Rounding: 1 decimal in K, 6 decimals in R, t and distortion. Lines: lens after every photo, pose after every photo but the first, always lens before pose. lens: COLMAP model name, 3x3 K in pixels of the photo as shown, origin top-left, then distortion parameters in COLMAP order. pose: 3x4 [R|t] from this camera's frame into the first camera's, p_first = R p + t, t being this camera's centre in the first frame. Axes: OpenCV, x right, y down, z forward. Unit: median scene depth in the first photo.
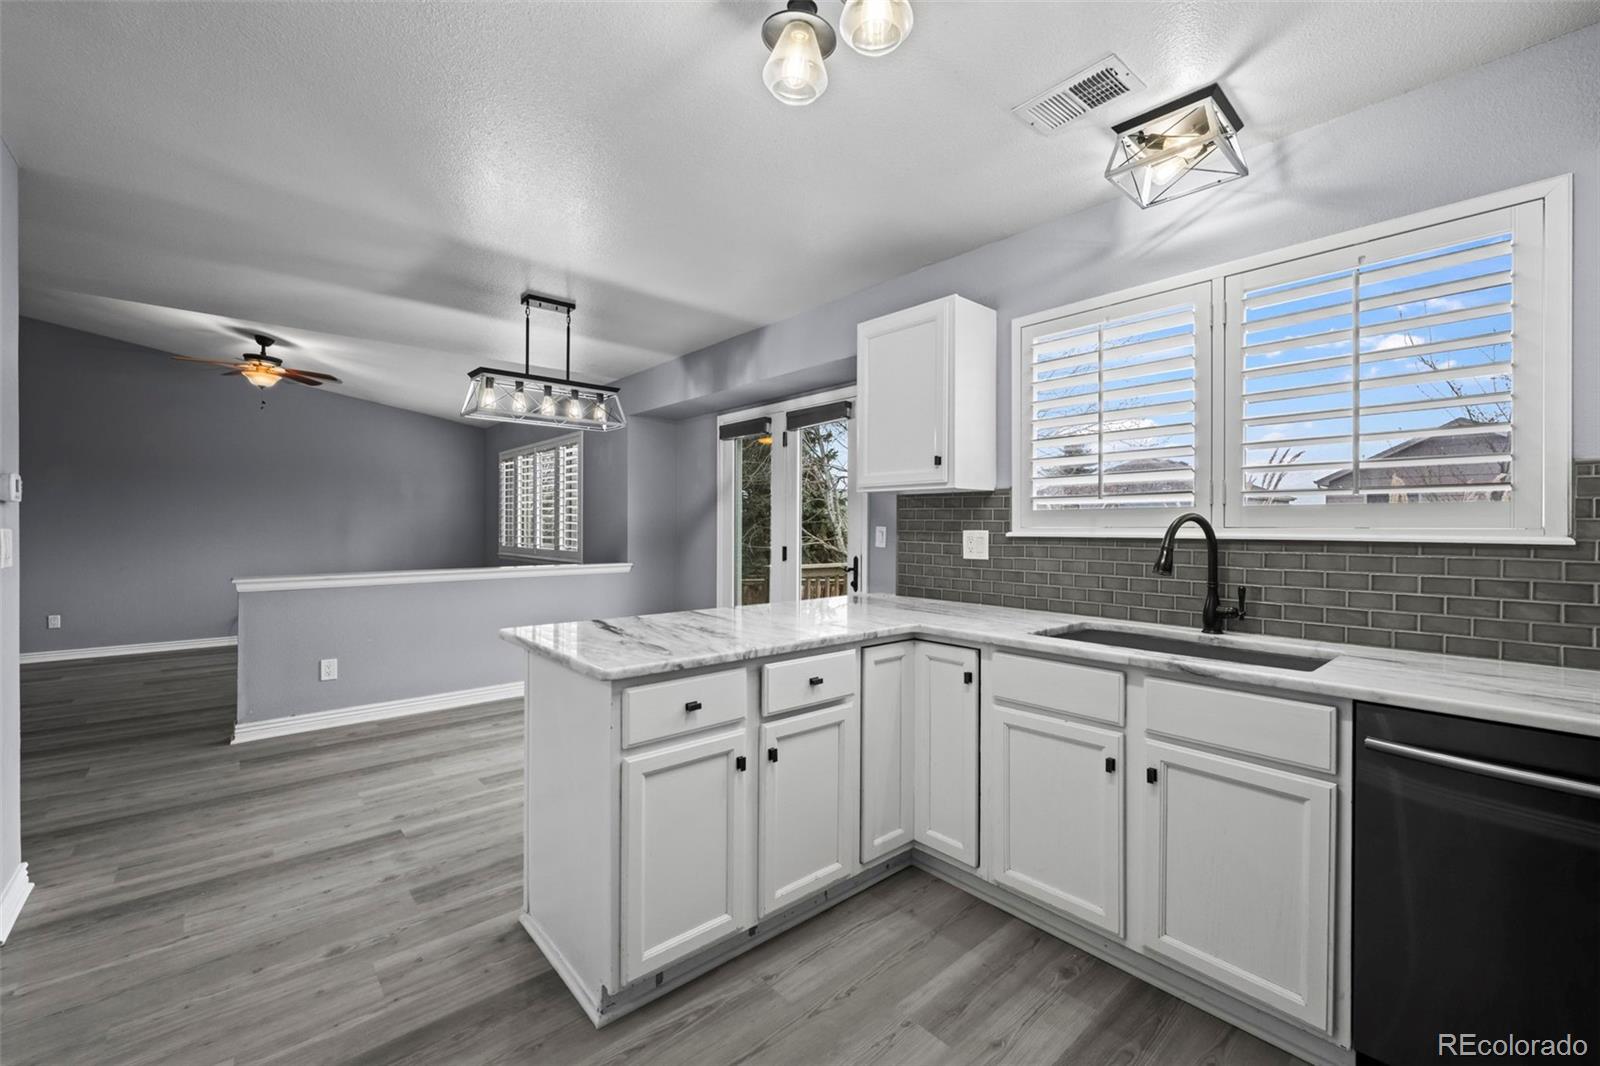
lens RADIAL K [[639.6, 0, 795.7], [0, 639.6, 529.0], [0, 0, 1]] dist [0.000326, -0.000427]
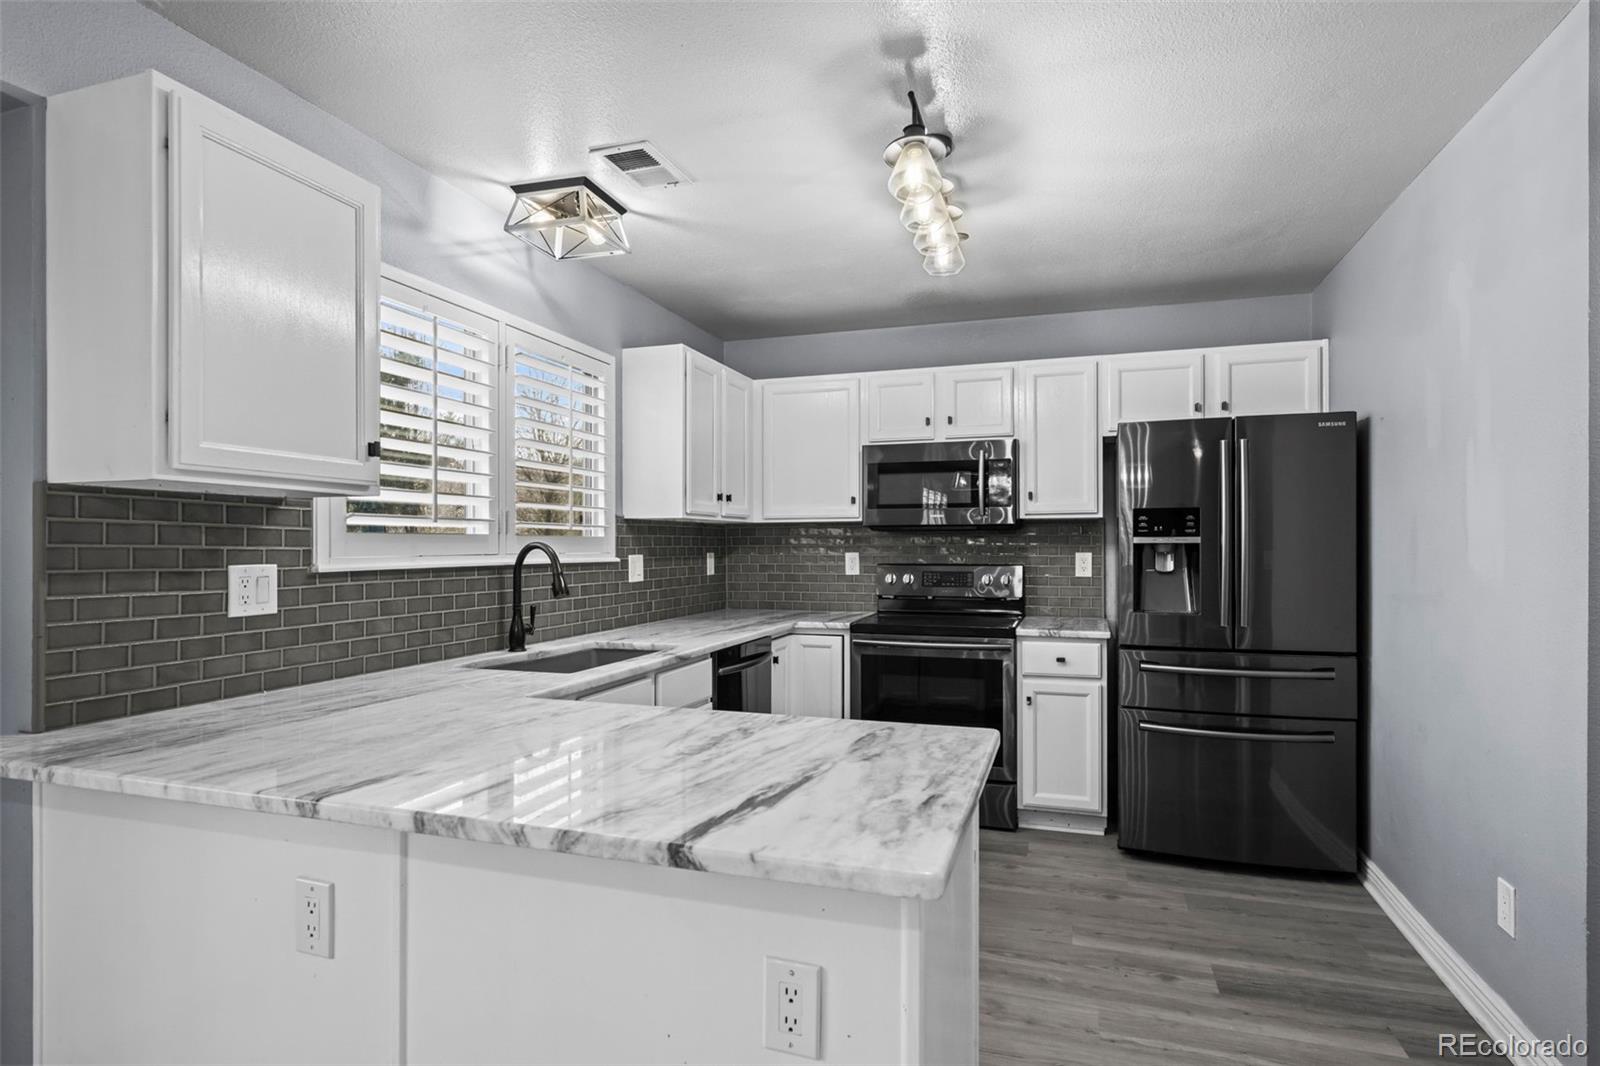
lens RADIAL K [[827.7, 0, 807.9], [0, 827.7, 545.3], [0, 0, 1]] dist [0.001197, 0.001032]
pose [[-0.506674, -0.000227, 0.862137, -0.772472], [0.005875, 0.999976, 0.003716, -0.018801], [-0.862117, 0.006948, -0.506661, 1.222928]]
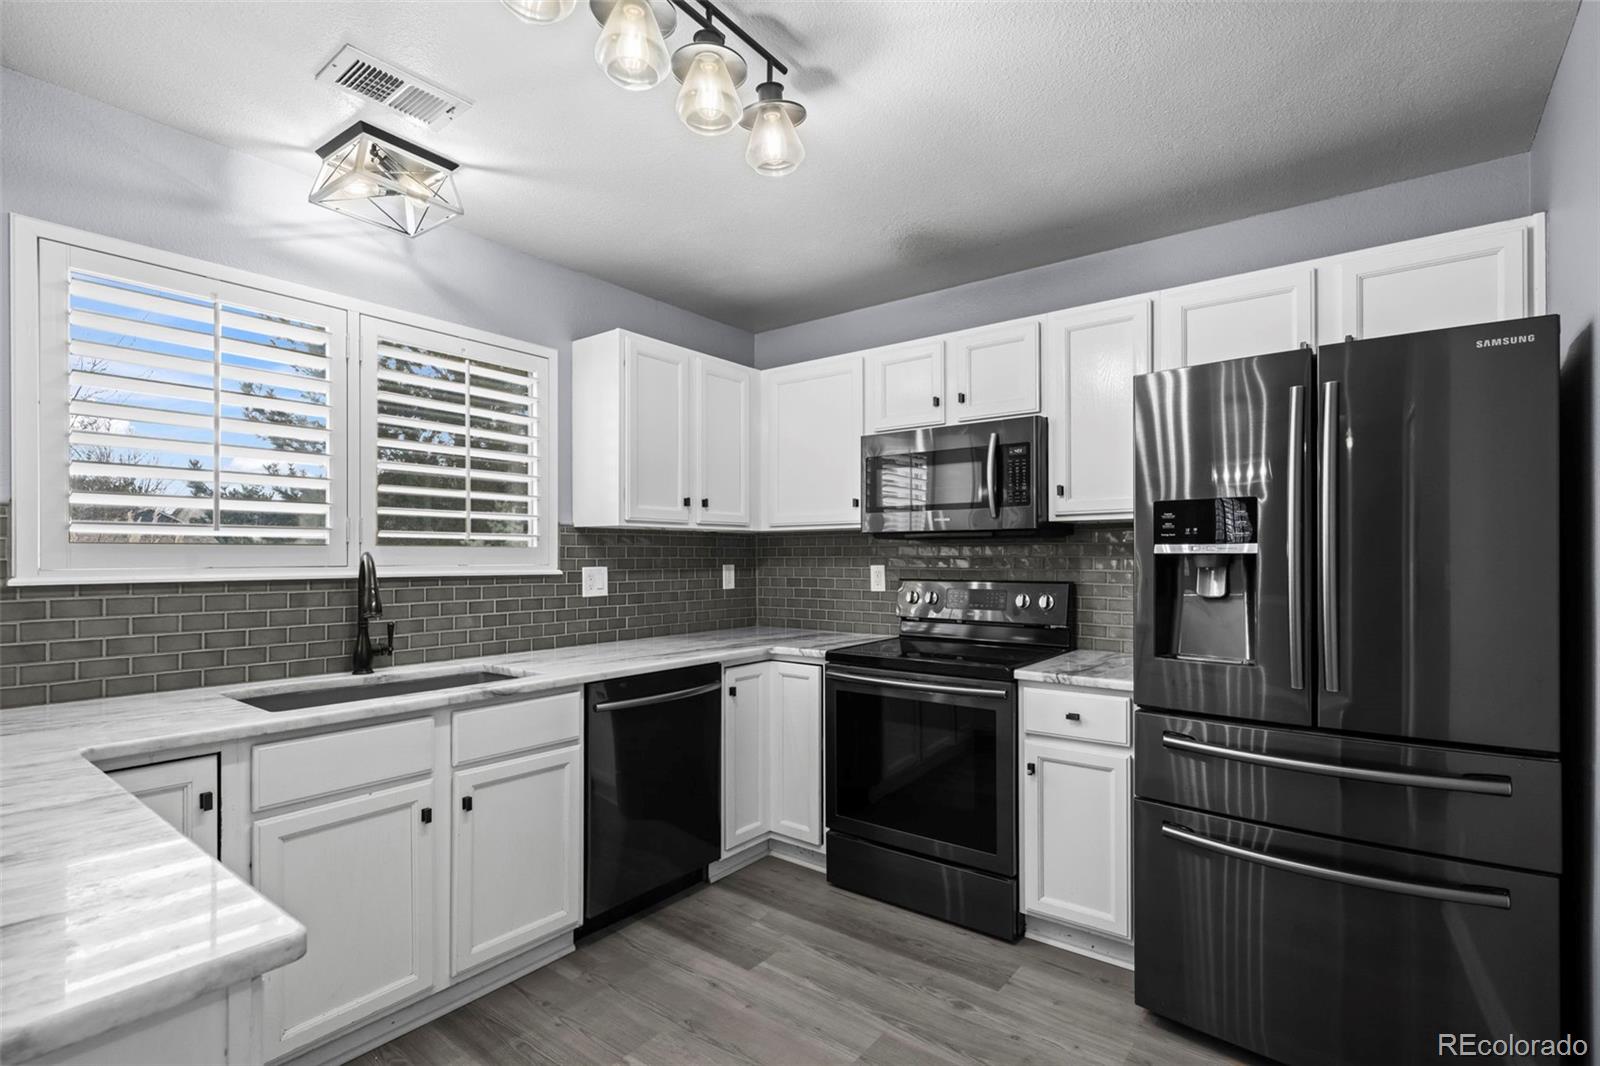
lens RADIAL K [[747.7, 0, 809.7], [0, 747.7, 556.0], [0, 0, 1]] dist [-0.004331, 0.000084]
pose [[-0.194406, -0.000239, 0.980921, -0.574635], [0.006309, 0.999979, 0.001494, -0.014588], [-0.980901, 0.006479, -0.194401, 0.520723]]
